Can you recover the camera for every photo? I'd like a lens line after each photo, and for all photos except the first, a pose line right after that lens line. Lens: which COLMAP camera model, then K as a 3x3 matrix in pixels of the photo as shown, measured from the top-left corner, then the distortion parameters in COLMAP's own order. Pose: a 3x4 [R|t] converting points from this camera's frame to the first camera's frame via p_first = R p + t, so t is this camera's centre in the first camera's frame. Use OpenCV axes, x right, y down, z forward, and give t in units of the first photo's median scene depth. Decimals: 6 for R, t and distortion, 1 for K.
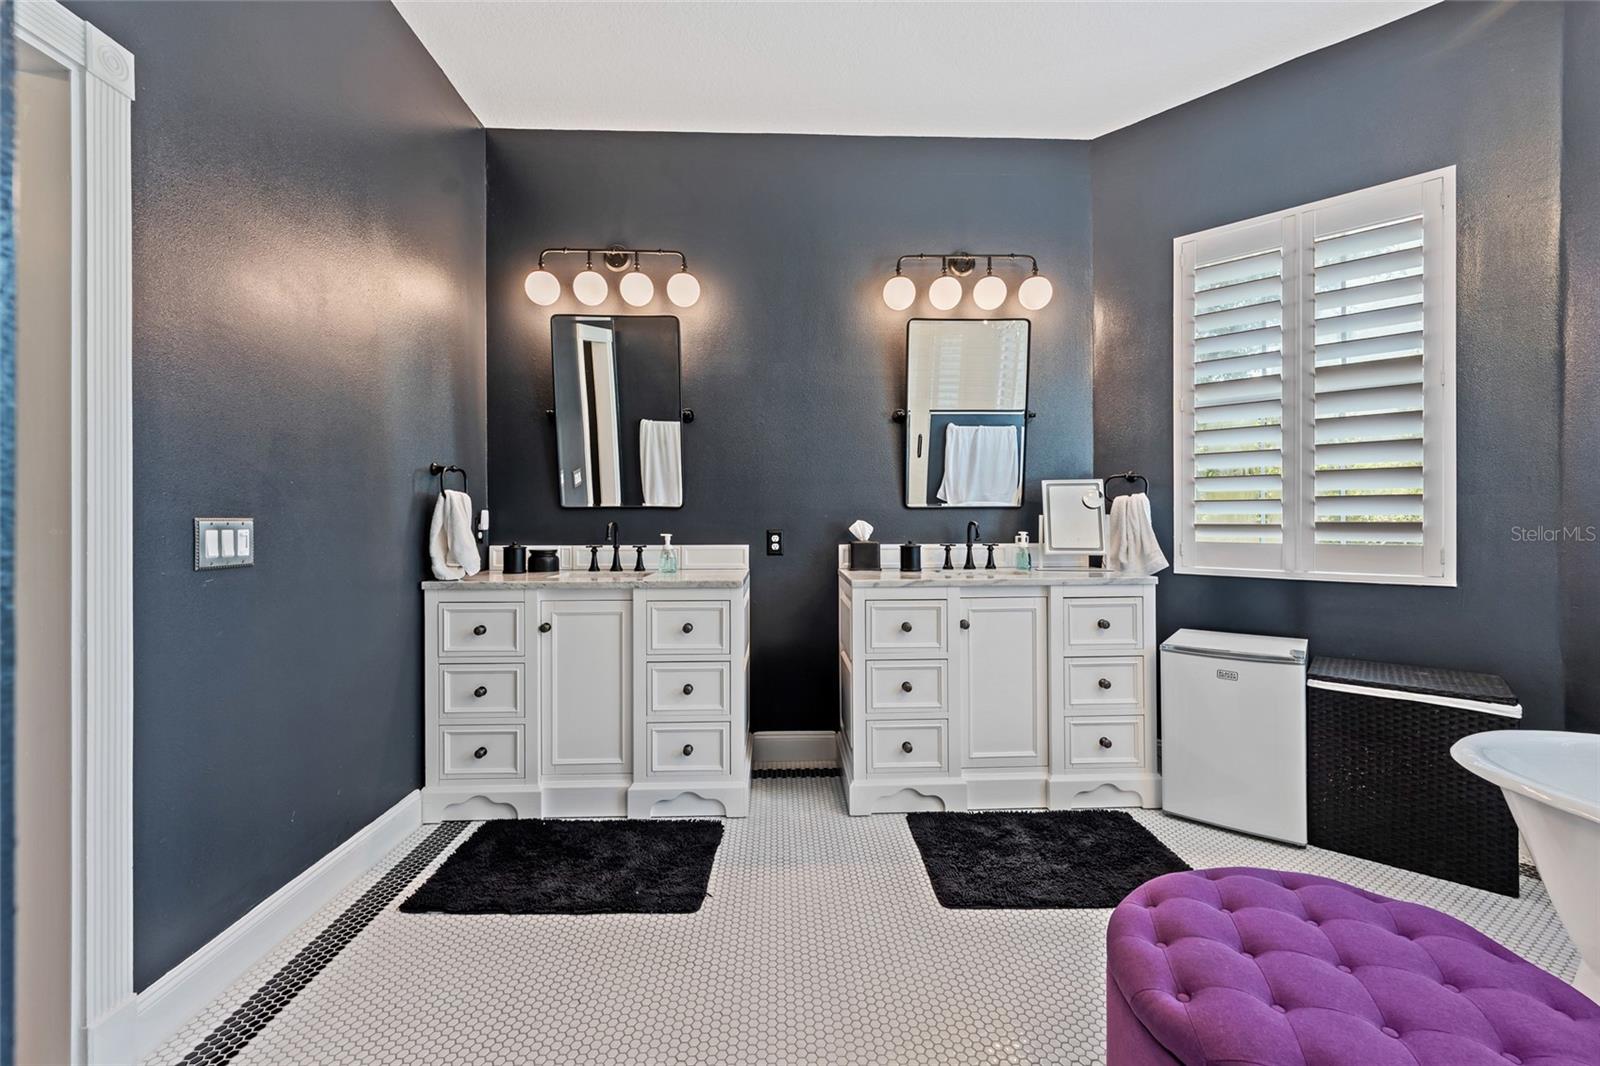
lens RADIAL K [[651.0, 0, 800.0], [0, 651.0, 533.0], [0, 0, 1]] dist [0.000669, 0.000168]
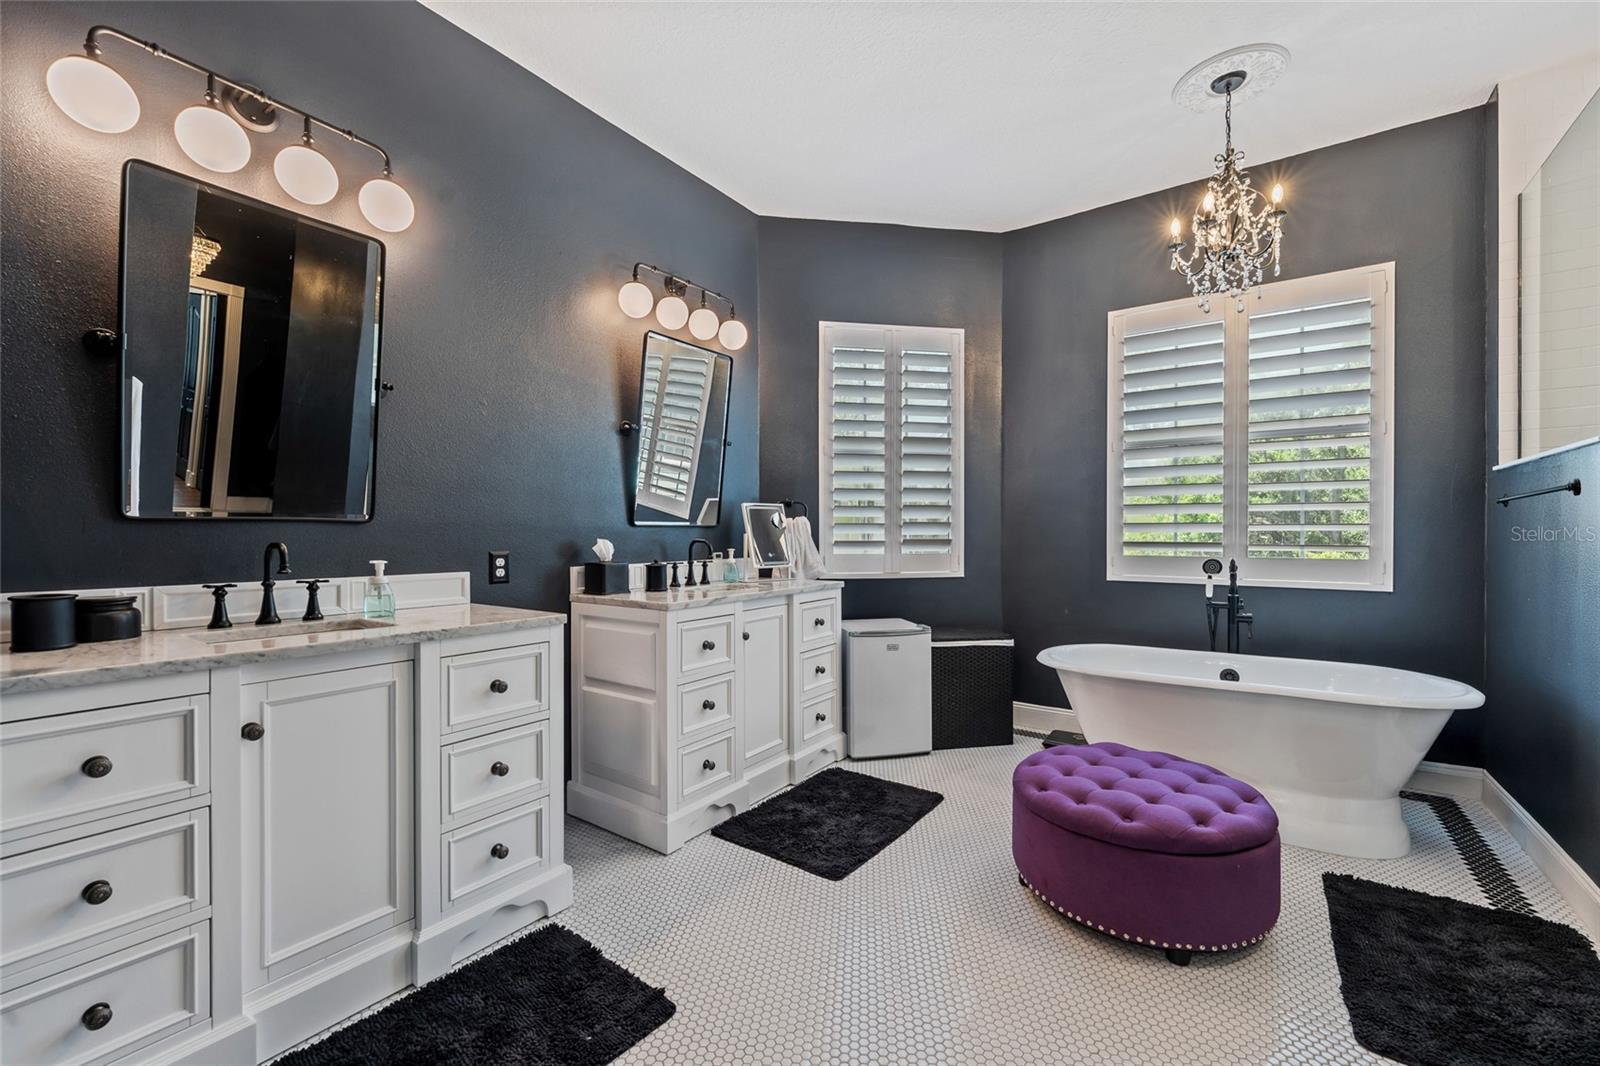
lens RADIAL K [[651.0, 0, 805.7], [0, 651.0, 548.6], [0, 0, 1]] dist [-0.001347, -0.000381]
pose [[0.604402, -0.015437, 0.796530, -0.531801], [0.015142, 0.999854, 0.007888, -0.010367], [-0.796536, 0.007293, 0.604547, 0.266993]]
